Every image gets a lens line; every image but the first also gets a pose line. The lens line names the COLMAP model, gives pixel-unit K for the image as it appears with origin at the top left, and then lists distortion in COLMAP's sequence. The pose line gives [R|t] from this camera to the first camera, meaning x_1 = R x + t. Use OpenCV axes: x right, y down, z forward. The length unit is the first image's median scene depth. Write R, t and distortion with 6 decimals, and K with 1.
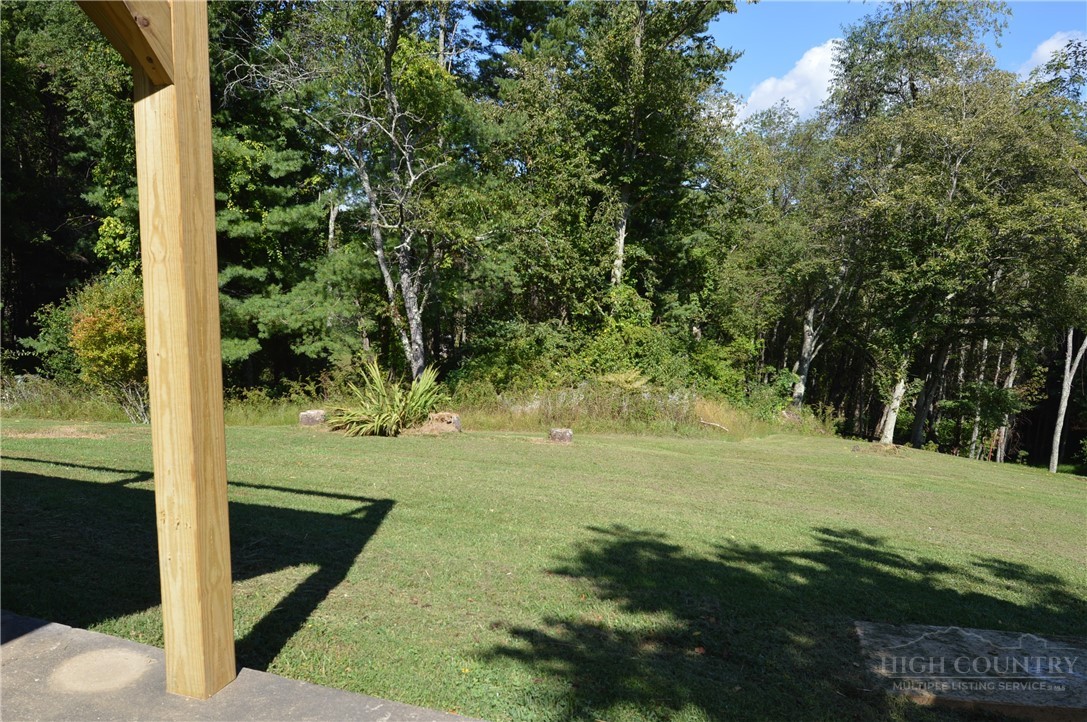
lens RADIAL K [[779.3, 0, 549.2], [0, 779.3, 358.6], [0, 0, 1]] dist [0.011278, -0.049738]
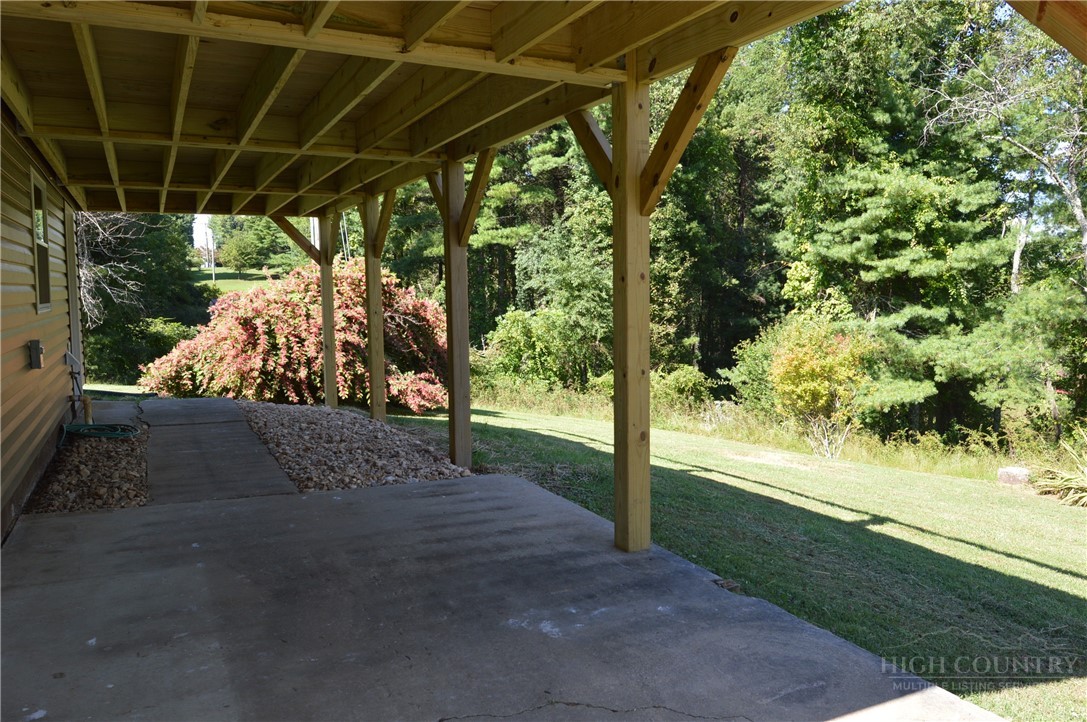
lens RADIAL K [[779.3, 0, 549.2], [0, 779.3, 358.6], [0, 0, 1]] dist [0.011278, -0.049738]
pose [[0.705705, 0.039375, -0.707411, -0.032666], [-0.073165, 0.997167, -0.017485, -0.002386], [0.704718, 0.064097, 0.706586, -0.008096]]
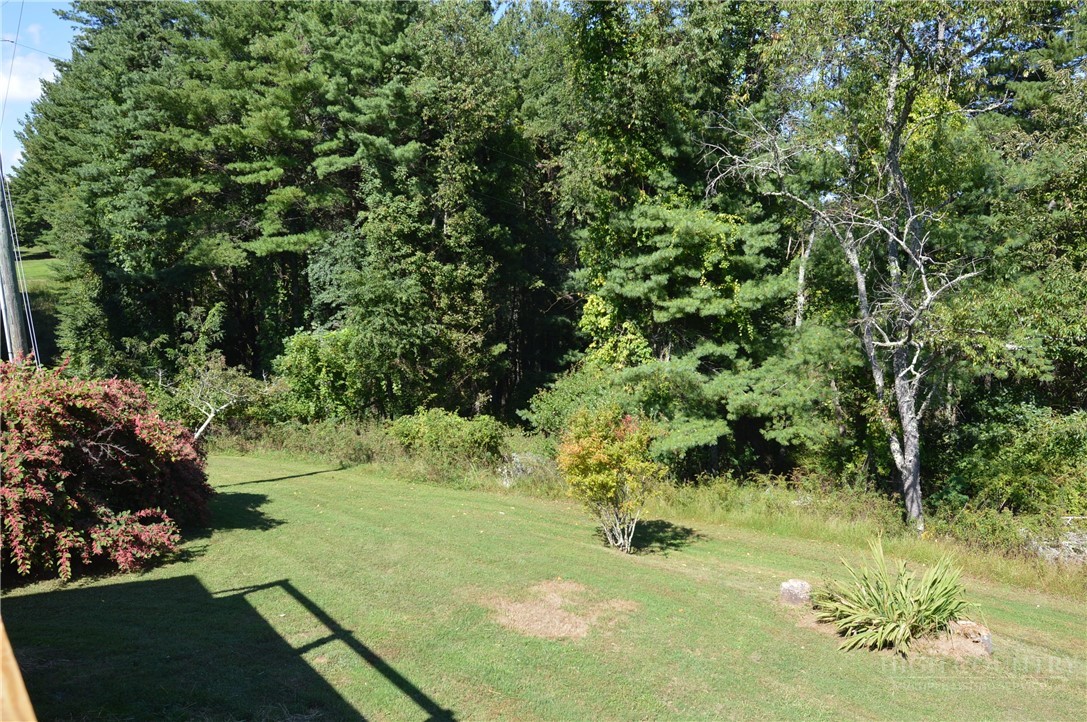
lens RADIAL K [[779.3, 0, 549.2], [0, 779.3, 358.6], [0, 0, 1]] dist [0.011278, -0.049738]
pose [[0.844971, 0.032732, -0.533810, -0.049597], [-0.024868, 0.999450, 0.021920, -0.118079], [0.534234, -0.005247, 0.845320, 0.076786]]
